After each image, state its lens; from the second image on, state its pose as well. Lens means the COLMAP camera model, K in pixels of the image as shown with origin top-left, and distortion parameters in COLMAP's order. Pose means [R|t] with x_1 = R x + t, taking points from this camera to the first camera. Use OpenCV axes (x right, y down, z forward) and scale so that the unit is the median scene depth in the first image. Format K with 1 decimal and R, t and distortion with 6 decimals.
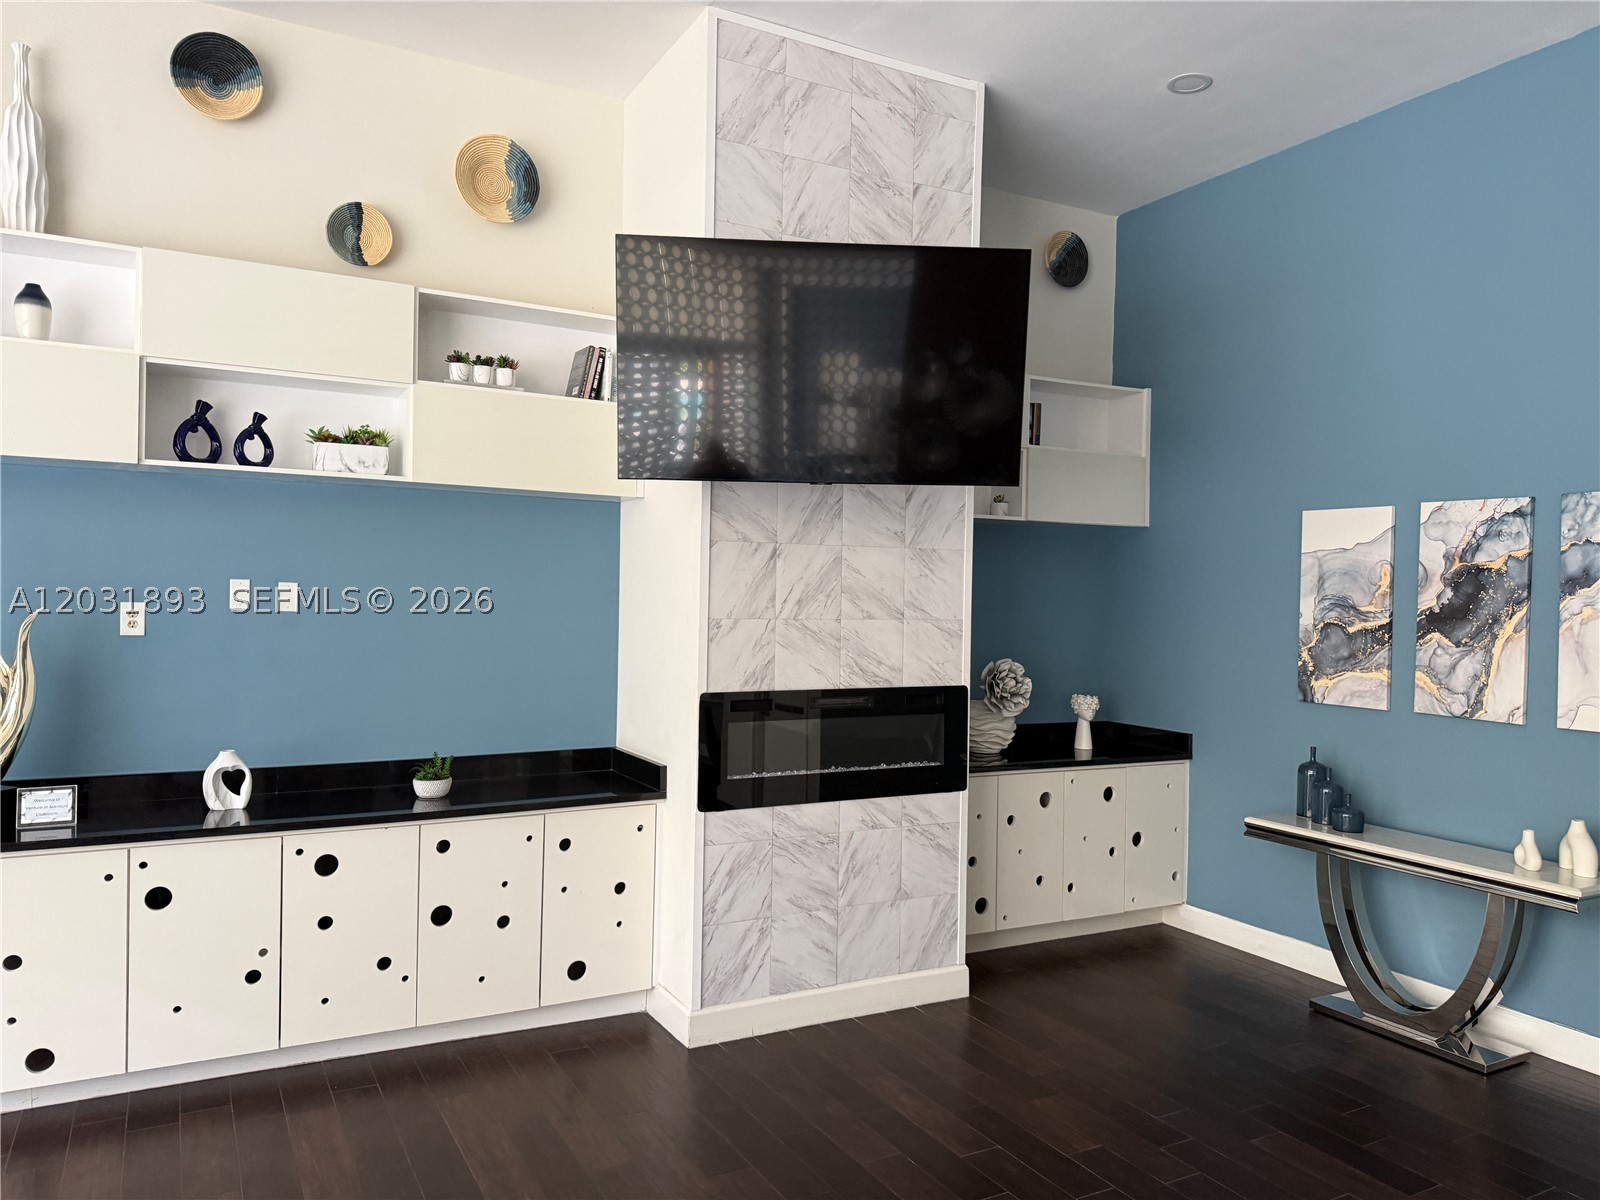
lens RADIAL K [[1140.9, 0, 873.2], [0, 1140.9, 612.0], [0, 0, 1]] dist [0.068694, -0.069951]
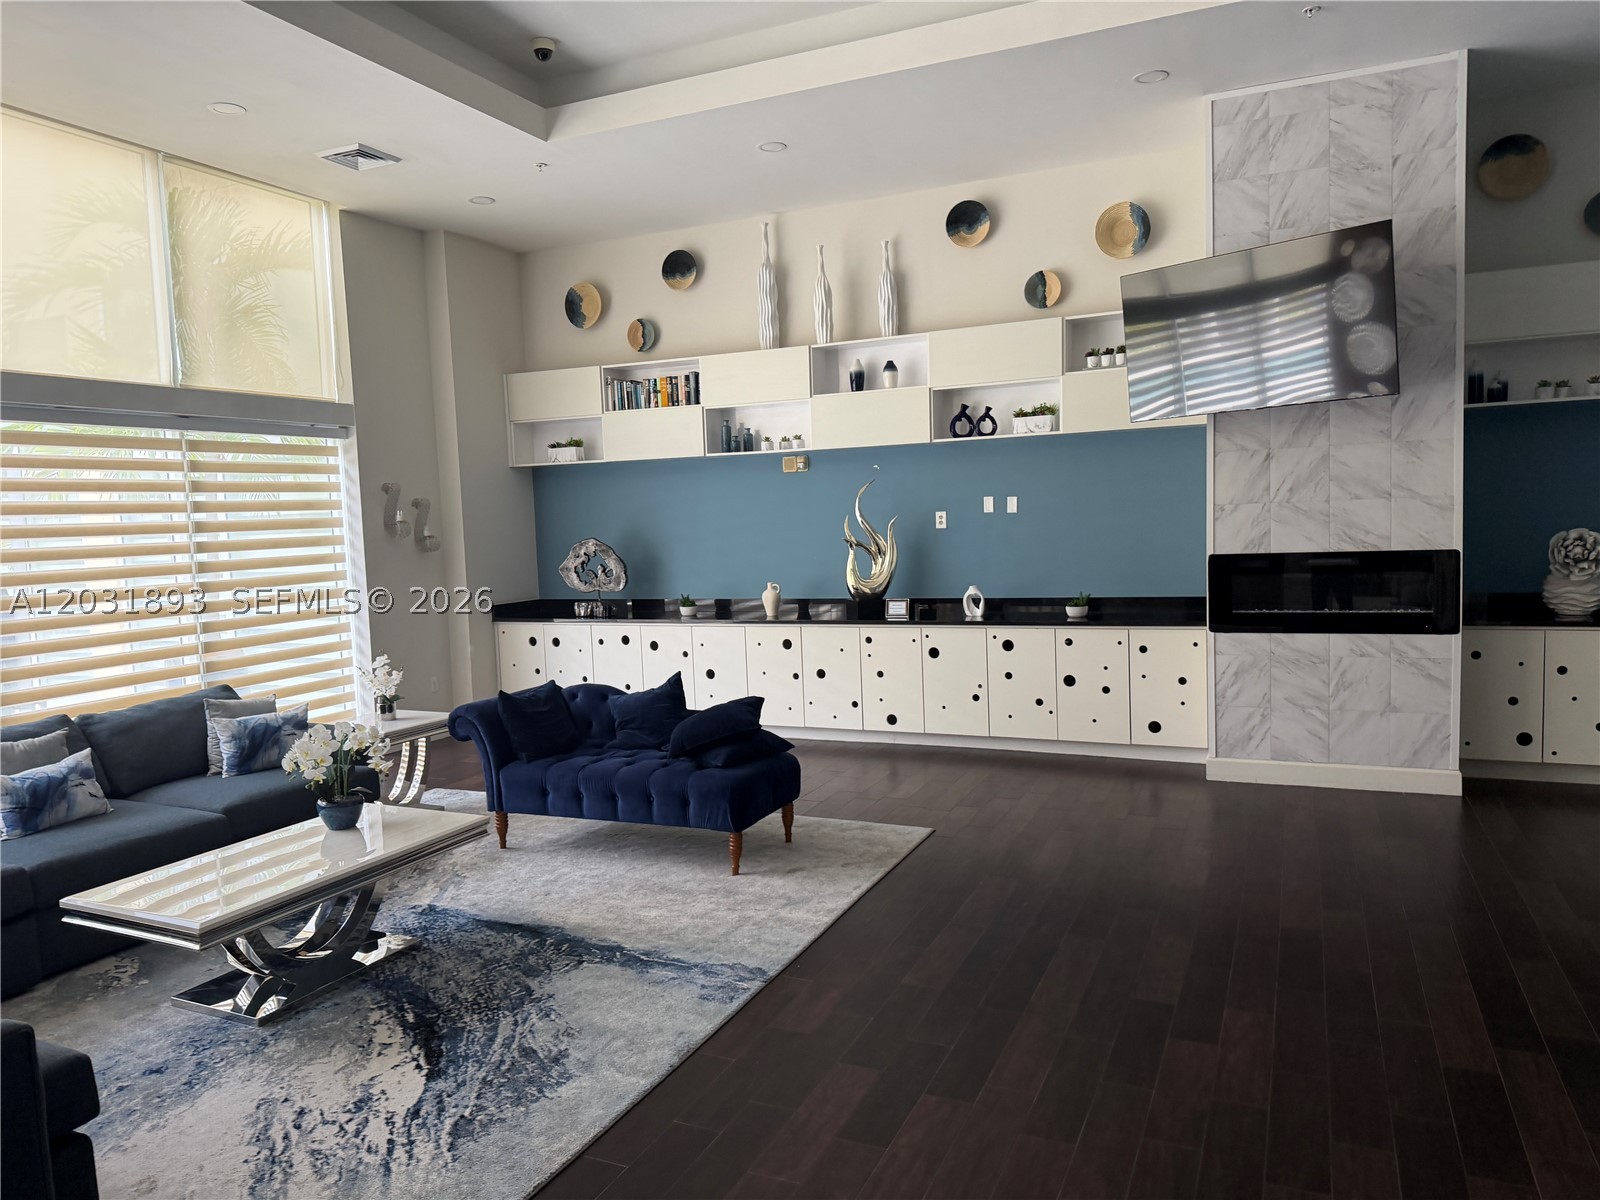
lens RADIAL K [[1140.9, 0, 795.5], [0, 1140.9, 617.5], [0, 0, 1]] dist [0.068694, -0.069951]
pose [[0.614945, 0.029000, -0.788036, 0.694584], [0.037176, 0.997146, 0.065706, 0.032299], [0.787693, -0.069702, 0.612112, -0.369482]]
